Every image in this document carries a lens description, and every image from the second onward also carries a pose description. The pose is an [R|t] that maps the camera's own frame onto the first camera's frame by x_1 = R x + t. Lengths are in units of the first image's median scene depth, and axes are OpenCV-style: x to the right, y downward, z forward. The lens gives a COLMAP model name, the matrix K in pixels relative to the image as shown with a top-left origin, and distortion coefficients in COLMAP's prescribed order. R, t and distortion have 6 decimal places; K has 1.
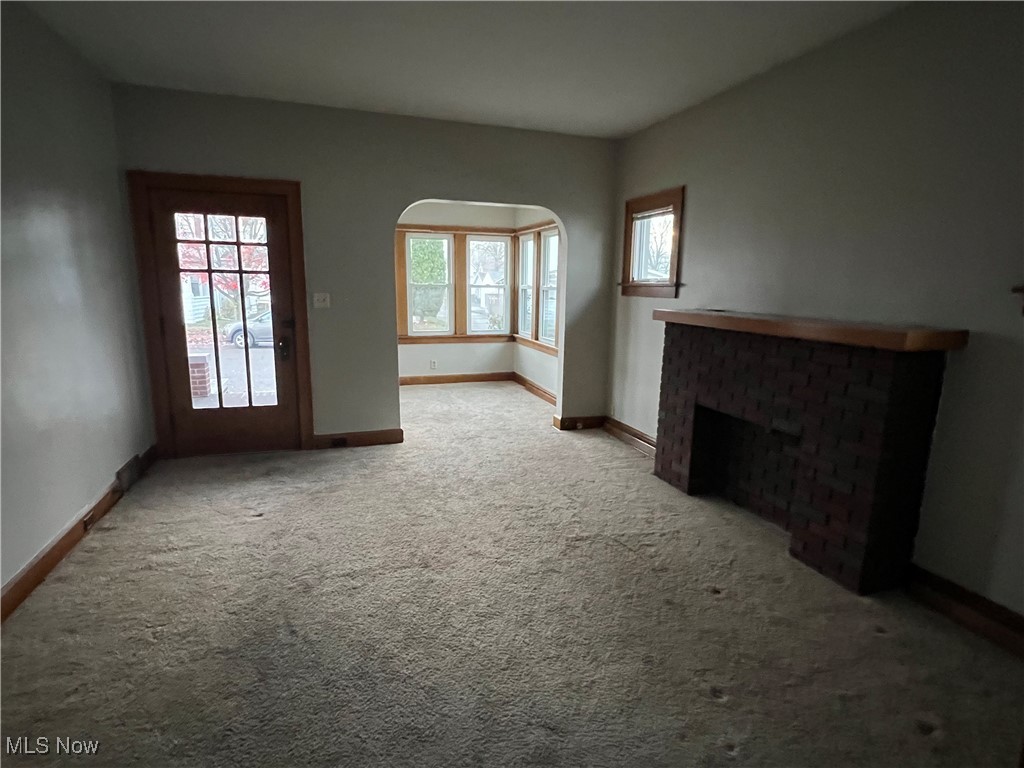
lens RADIAL K [[541.4, 0, 518.8], [0, 541.4, 383.8], [0, 0, 1]] dist [-0.006736, 0.000218]
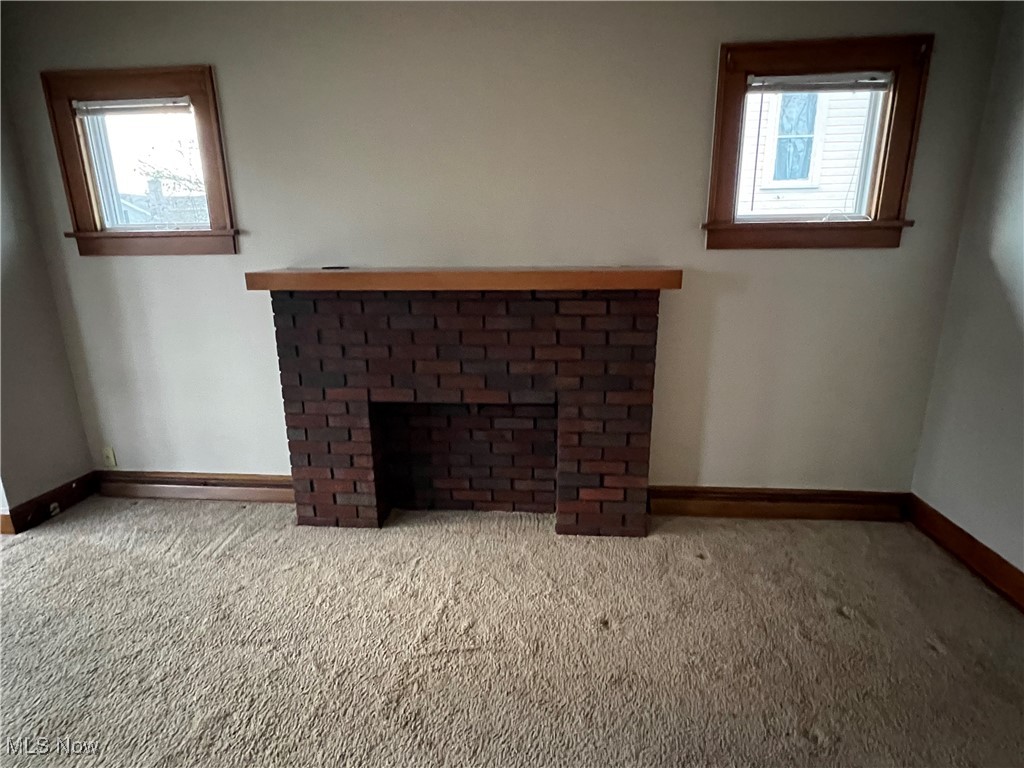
lens RADIAL K [[541.4, 0, 511.7], [0, 541.4, 387.7], [0, 0, 1]] dist [-0.006736, 0.000218]
pose [[0.410494, -0.257286, 0.874813, -0.152745], [0.183895, 0.963015, 0.196936, -0.065323], [-0.893128, 0.080033, 0.442626, 0.401104]]
